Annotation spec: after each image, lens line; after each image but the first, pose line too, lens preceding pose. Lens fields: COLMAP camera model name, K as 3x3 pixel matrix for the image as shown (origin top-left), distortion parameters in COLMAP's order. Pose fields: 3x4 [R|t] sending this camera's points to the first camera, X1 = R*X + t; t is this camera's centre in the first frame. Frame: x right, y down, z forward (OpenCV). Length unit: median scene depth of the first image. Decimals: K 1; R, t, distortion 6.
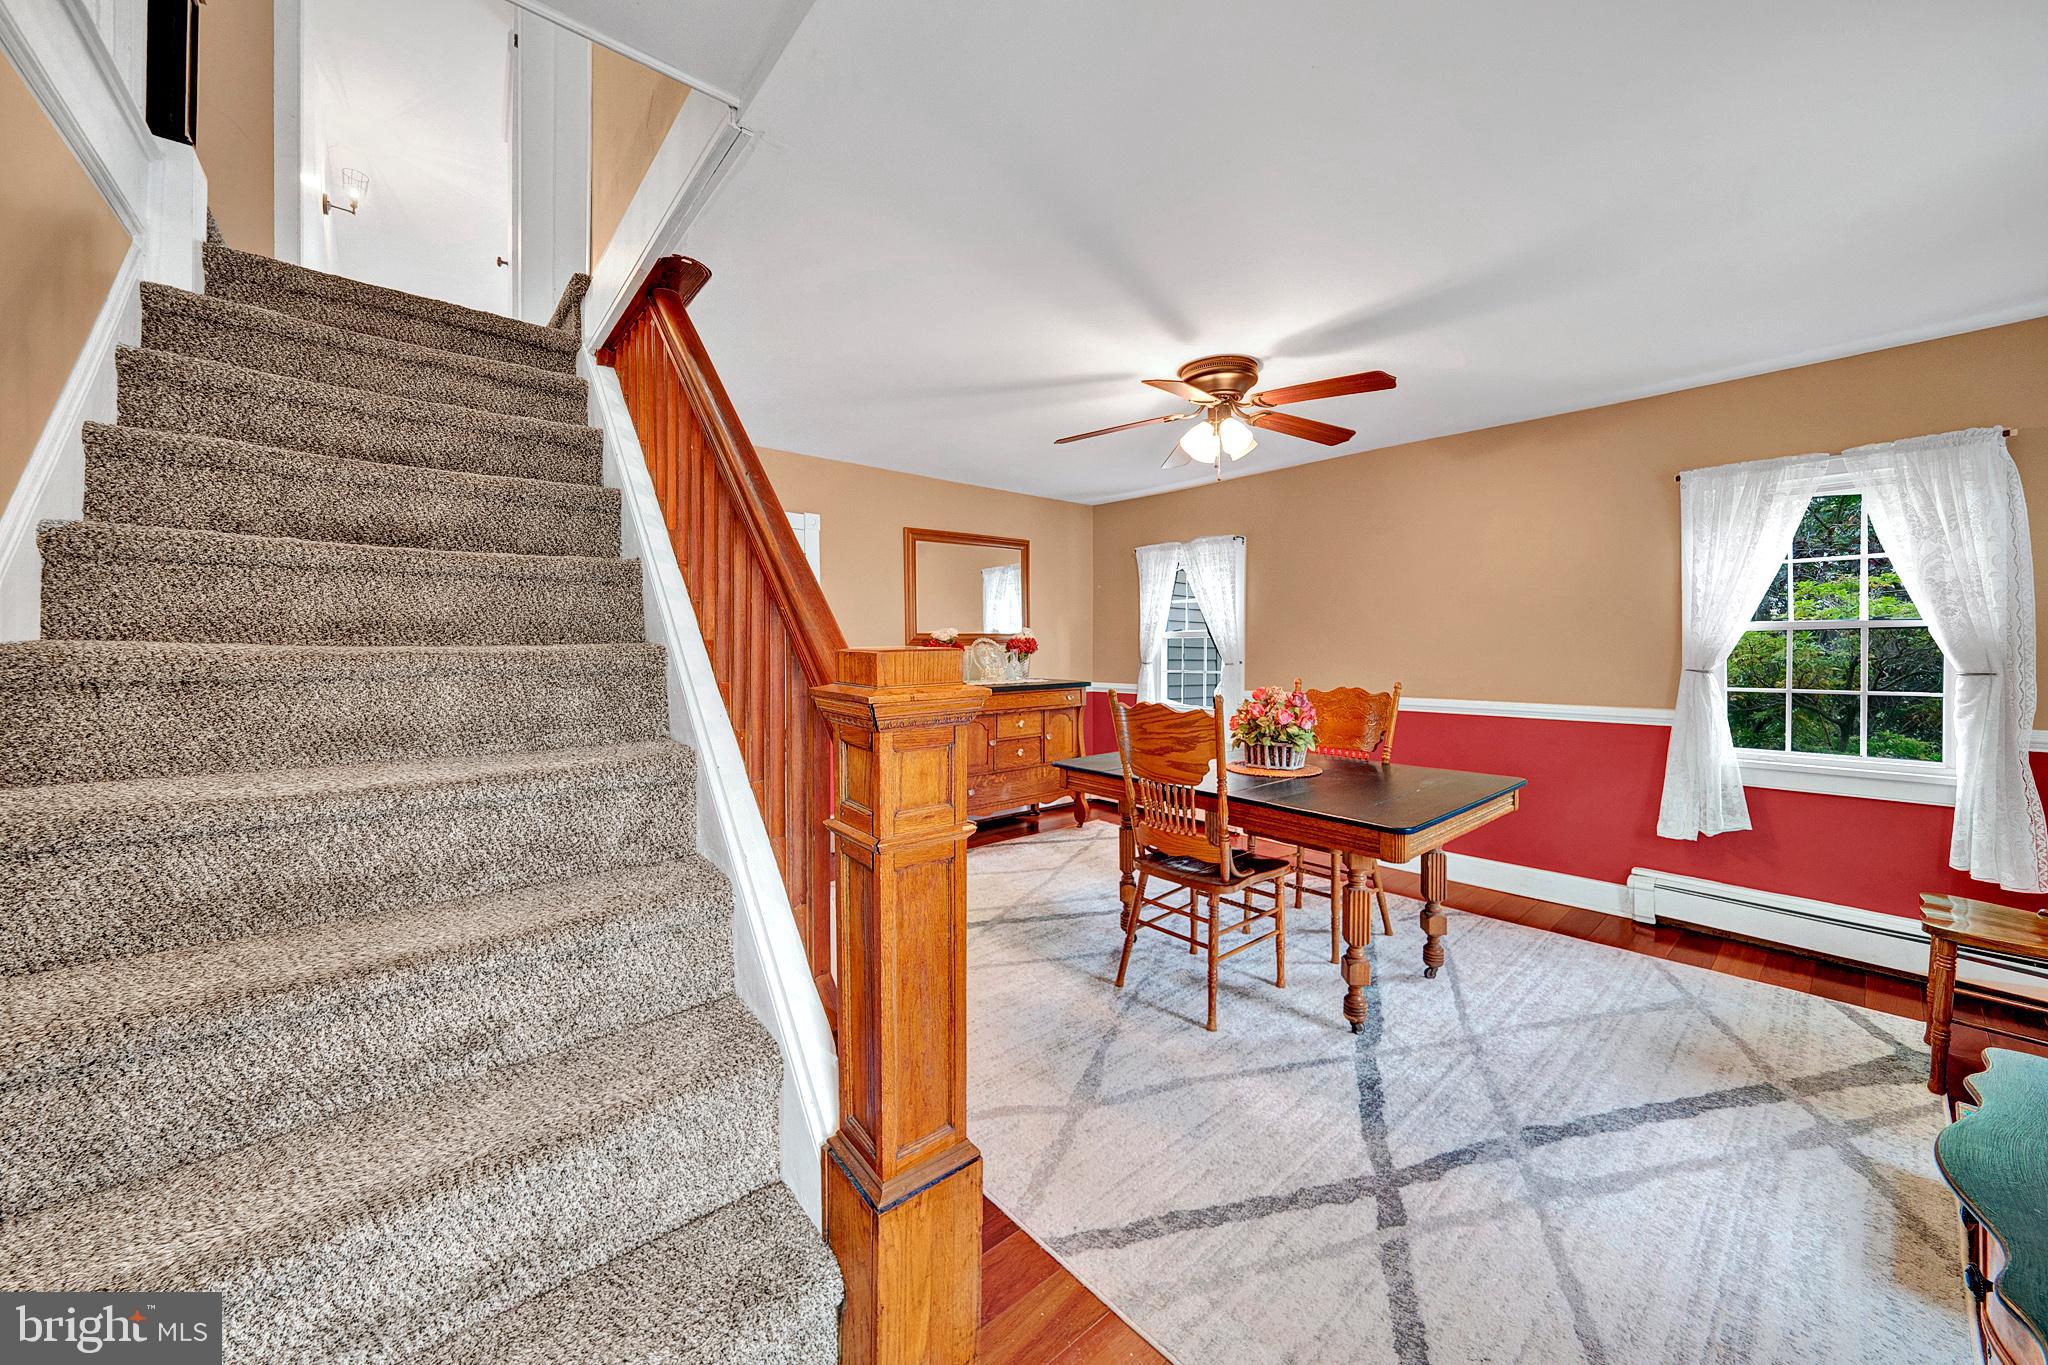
lens RADIAL K [[712.5, 0, 1054.0], [0, 712.5, 645.4], [0, 0, 1]] dist [0.011174, -0.000120]
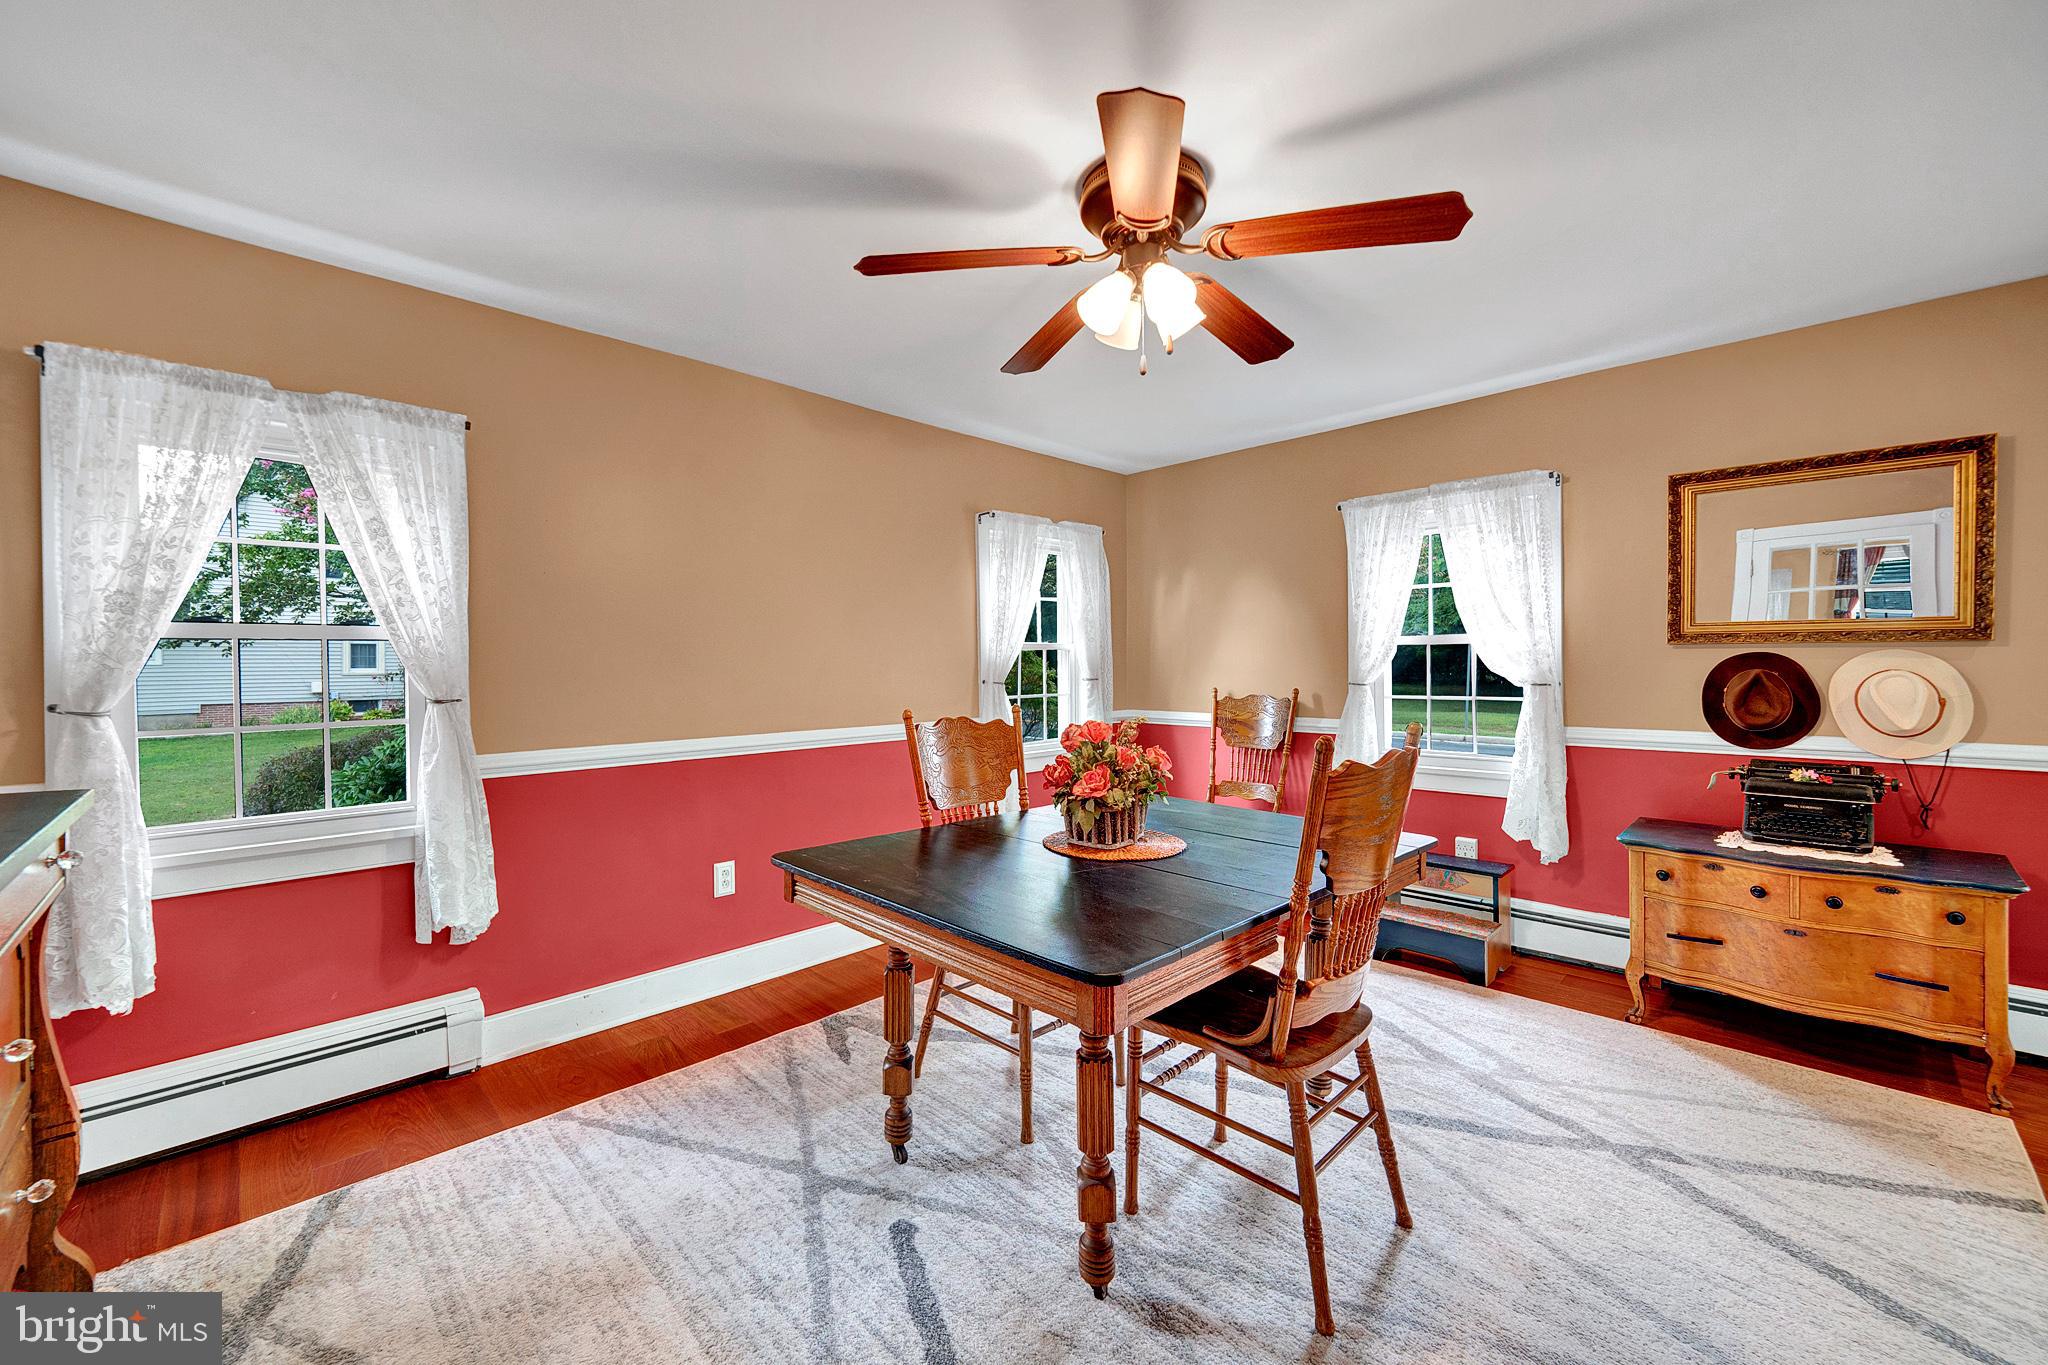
lens RADIAL K [[802.5, 0, 1015.3], [0, 802.5, 668.1], [0, 0, 1]] dist [-0.009805, 0.001953]
pose [[-0.046879, -0.005863, 0.998883, -0.896199], [0.022668, 0.999719, 0.006932, -0.007996], [-0.998643, 0.022968, -0.046733, 2.498642]]
